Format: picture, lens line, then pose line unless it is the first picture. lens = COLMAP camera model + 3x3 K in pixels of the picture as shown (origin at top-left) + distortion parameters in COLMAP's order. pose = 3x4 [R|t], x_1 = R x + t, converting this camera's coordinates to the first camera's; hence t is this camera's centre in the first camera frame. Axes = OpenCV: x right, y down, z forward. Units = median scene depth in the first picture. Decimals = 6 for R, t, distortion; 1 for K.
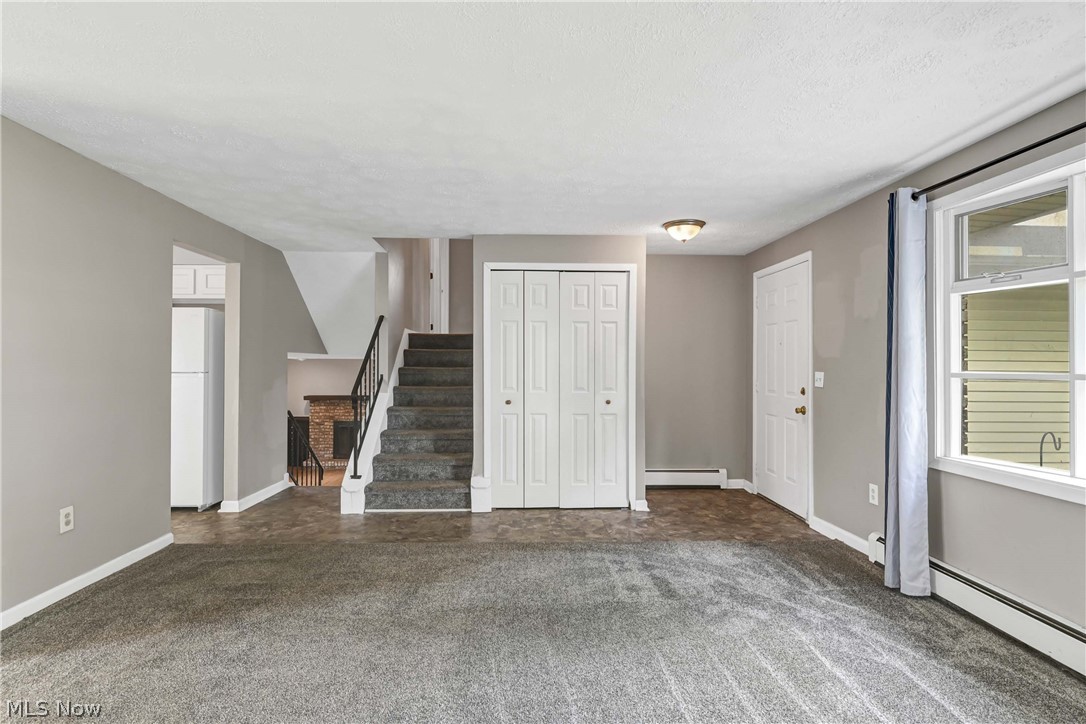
lens RADIAL K [[536.9, 0, 543.0], [0, 536.9, 362.0], [0, 0, 1]] dist [0.003984, -0.010374]
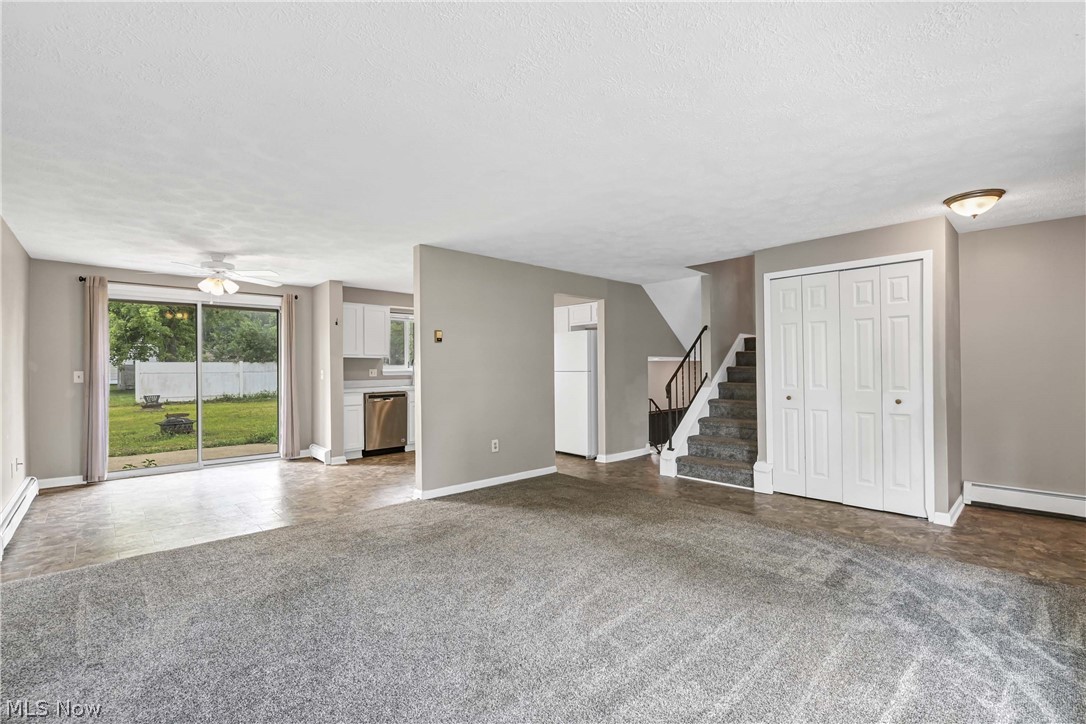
lens RADIAL K [[483.0, 0, 561.7], [0, 483.0, 365.6], [0, 0, 1]] dist [0.000111, -0.012386]
pose [[0.668852, -0.011358, -0.743308, 0.365696], [0.015431, 0.999880, -0.001393, 0.003662], [0.743235, -0.010538, 0.668947, -0.001637]]
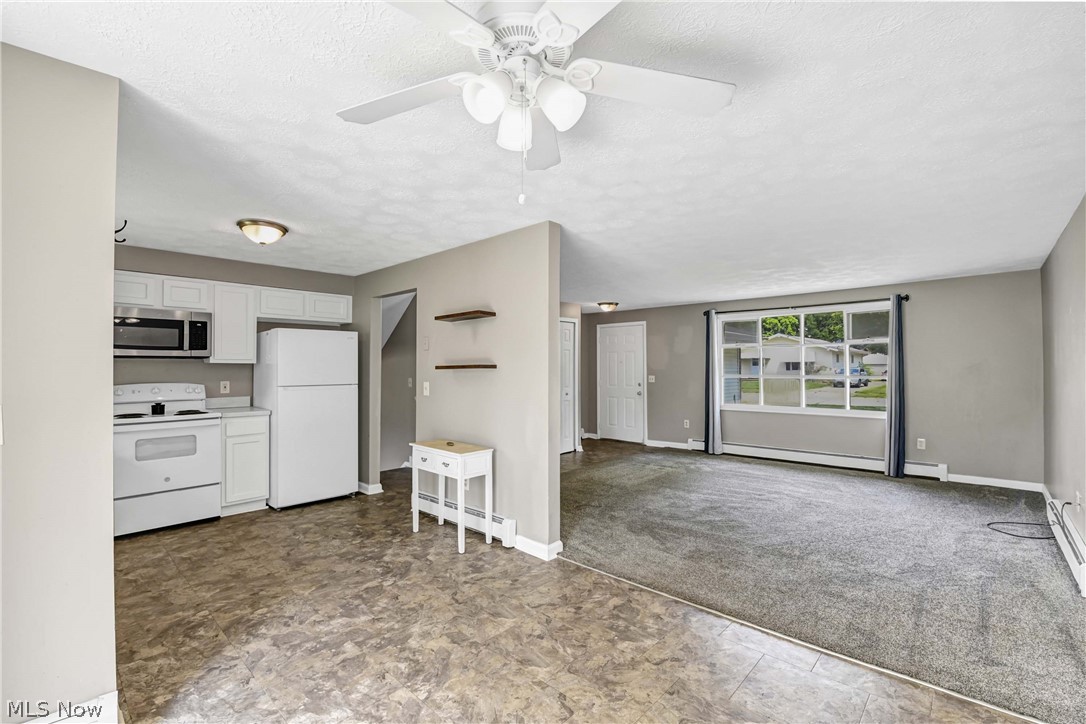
lens RADIAL K [[468.0, 0, 543.0], [0, 468.0, 362.0], [0, 0, 1]] dist [-0.002159, -0.011530]
pose [[0.708893, 0.004324, 0.705303, -1.083569], [0.000460, 0.999978, -0.006593, -0.023859], [-0.705316, 0.004998, 0.708876, -0.064646]]
